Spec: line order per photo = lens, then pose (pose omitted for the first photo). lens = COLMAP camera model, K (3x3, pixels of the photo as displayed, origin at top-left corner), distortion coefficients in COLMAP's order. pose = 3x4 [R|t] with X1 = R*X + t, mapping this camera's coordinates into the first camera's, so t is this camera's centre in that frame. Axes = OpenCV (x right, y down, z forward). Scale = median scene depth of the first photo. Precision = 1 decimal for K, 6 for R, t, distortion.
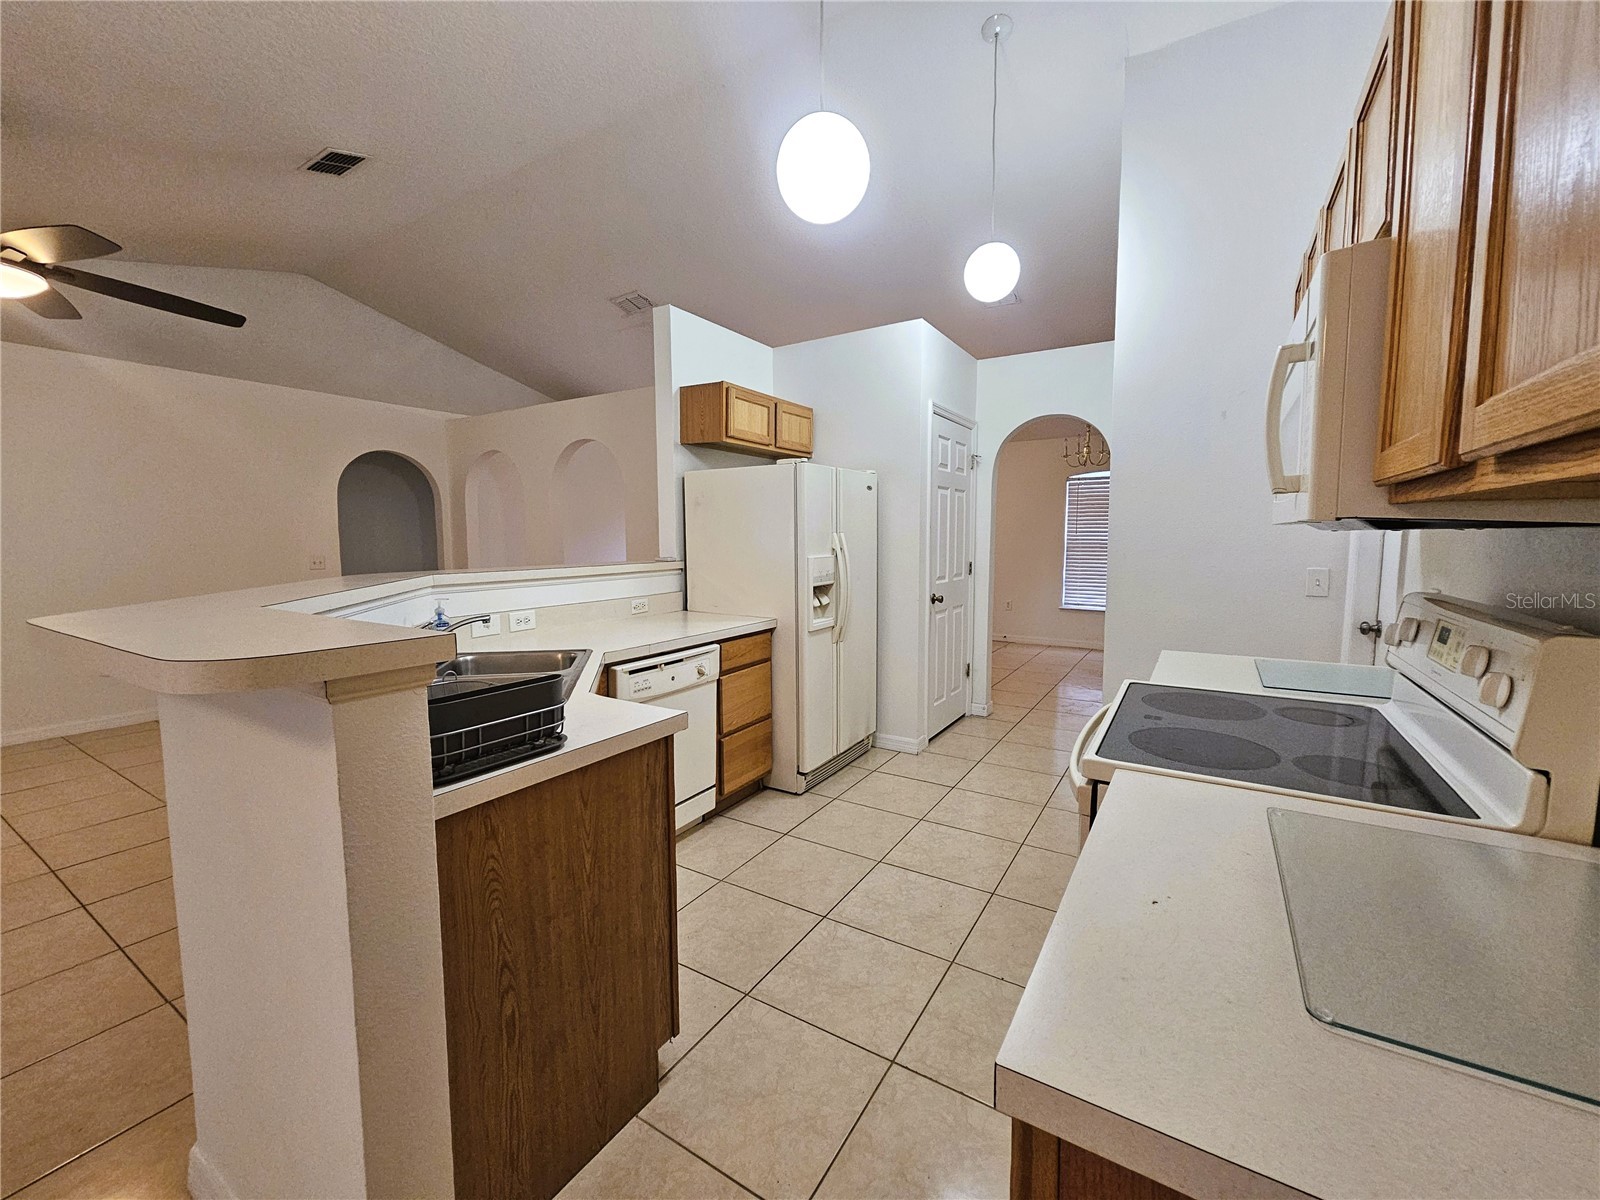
lens RADIAL K [[655.7, 0, 794.3], [0, 655.7, 596.8], [0, 0, 1]] dist [-0.009388, -0.000205]
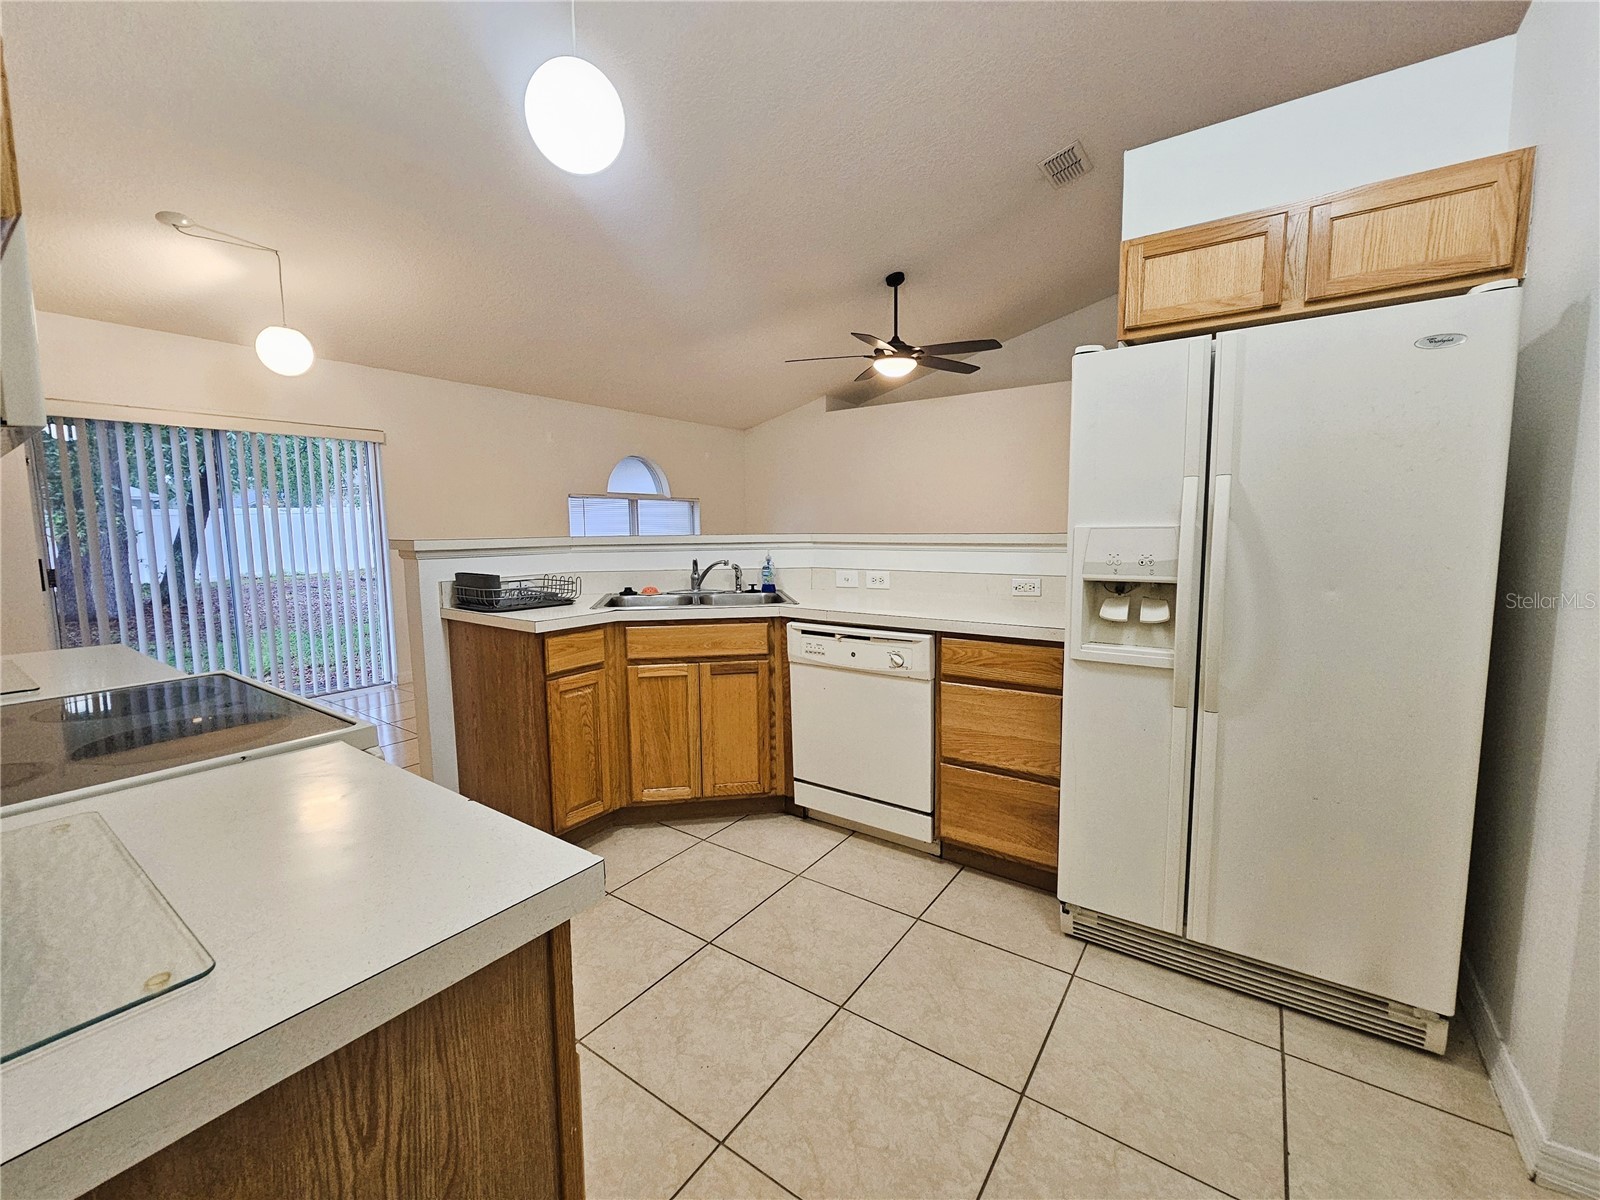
lens RADIAL K [[655.7, 0, 793.6], [0, 655.7, 595.6], [0, 0, 1]] dist [-0.009388, -0.000205]
pose [[-0.059832, 0.110255, -0.992101, 0.636559], [-0.084568, 0.989748, 0.115093, -0.048321], [0.994620, 0.090786, -0.049894, 0.851655]]
